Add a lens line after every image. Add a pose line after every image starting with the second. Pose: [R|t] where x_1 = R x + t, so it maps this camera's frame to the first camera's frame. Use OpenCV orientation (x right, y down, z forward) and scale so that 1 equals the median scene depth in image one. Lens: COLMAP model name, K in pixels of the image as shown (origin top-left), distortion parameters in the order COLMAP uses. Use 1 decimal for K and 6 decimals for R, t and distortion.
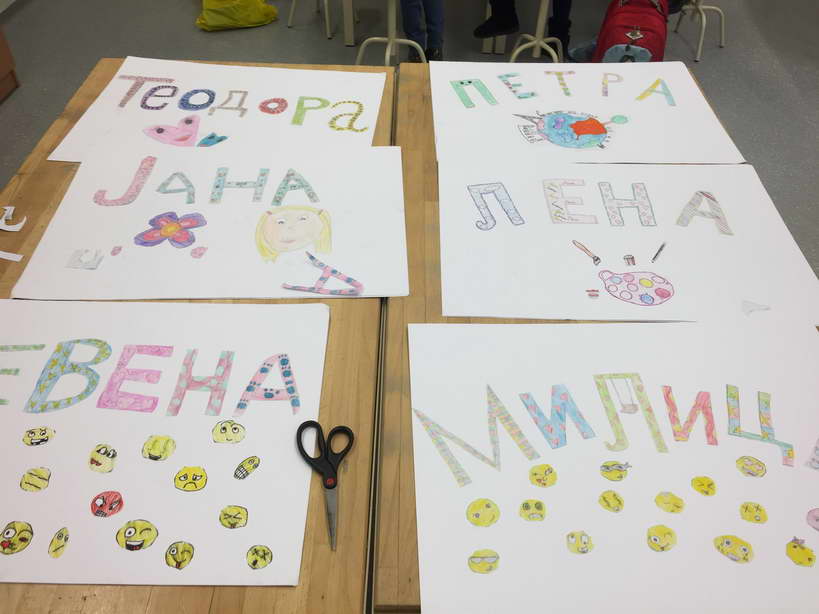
lens RADIAL K [[692.0, 0, 410.7], [0, 692.0, 309.8], [0, 0, 1]] dist [0.075660, -0.104401]
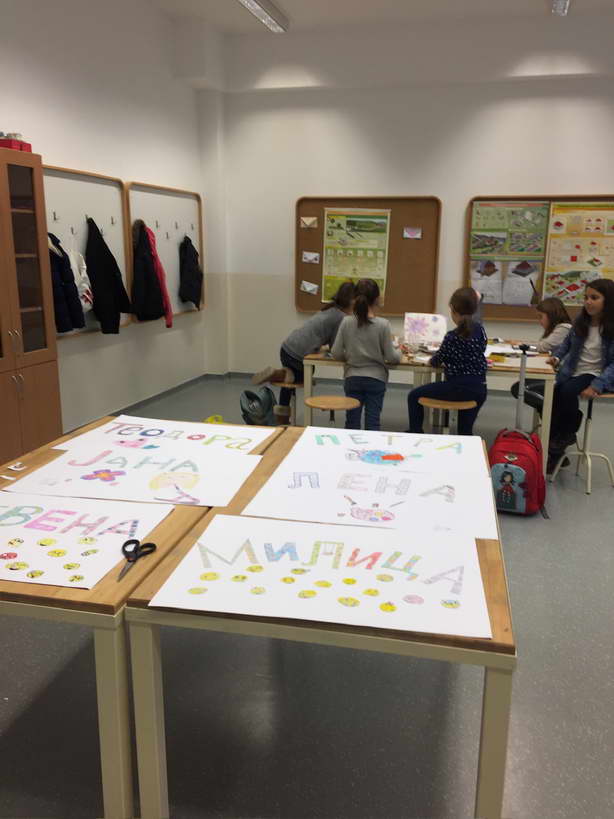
lens RADIAL K [[692.0, 0, 307.1], [0, 692.0, 410.2], [0, 0, 1]] dist [0.075660, -0.104401]
pose [[0.981443, 0.042371, -0.187016, 0.434405], [-0.132824, 0.853642, -0.503641, 0.526034], [0.138305, 0.519135, 0.843428, -0.403985]]
